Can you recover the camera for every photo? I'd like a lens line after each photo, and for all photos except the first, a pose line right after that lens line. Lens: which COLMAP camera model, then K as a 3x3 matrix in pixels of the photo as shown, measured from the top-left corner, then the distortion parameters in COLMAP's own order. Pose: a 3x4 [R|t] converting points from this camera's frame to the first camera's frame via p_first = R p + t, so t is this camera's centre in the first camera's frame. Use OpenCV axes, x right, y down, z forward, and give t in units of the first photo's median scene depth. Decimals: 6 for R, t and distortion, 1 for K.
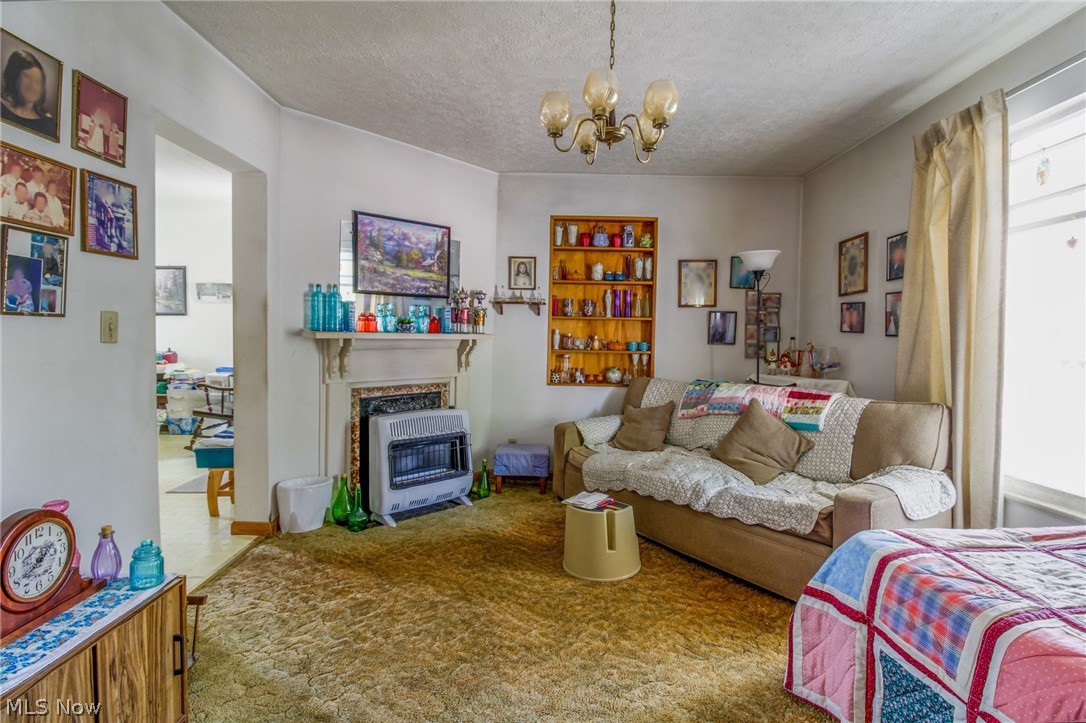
lens RADIAL K [[512.9, 0, 546.0], [0, 512.9, 353.6], [0, 0, 1]] dist [-0.001701, -0.000043]
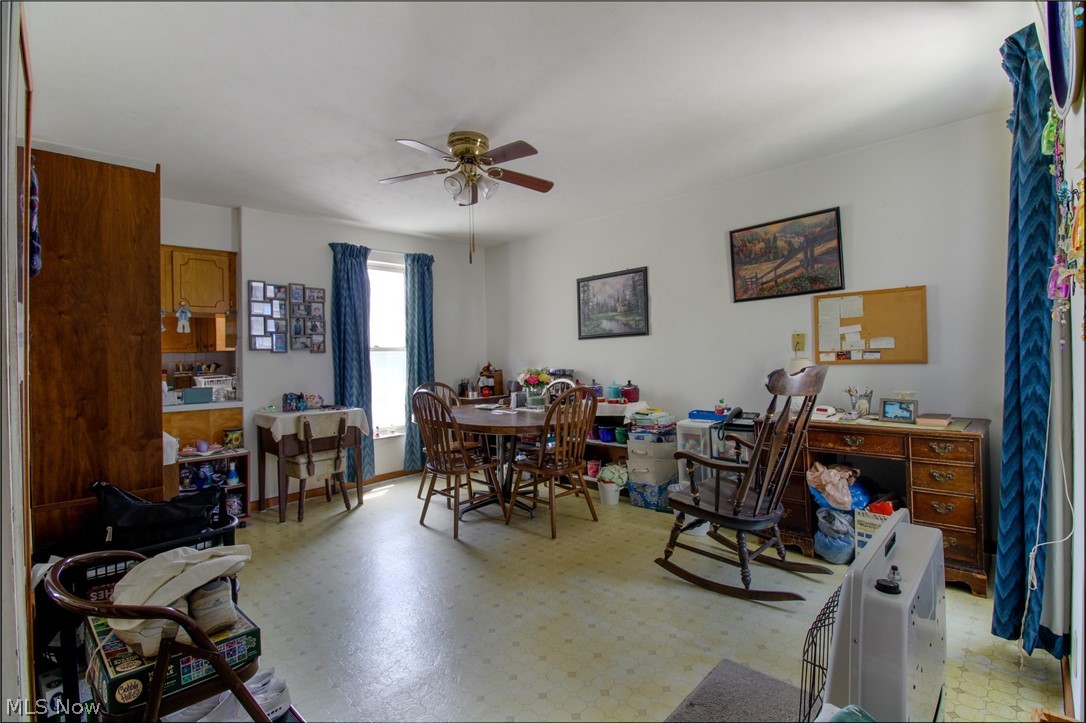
lens RADIAL K [[512.9, 0, 544.0], [0, 512.9, 363.3], [0, 0, 1]] dist [-0.001701, -0.000043]
pose [[0.705798, -0.019990, -0.708131, -0.312997], [0.006463, 0.999742, -0.021781, -0.020785], [0.708384, 0.010796, 0.705745, 0.411365]]
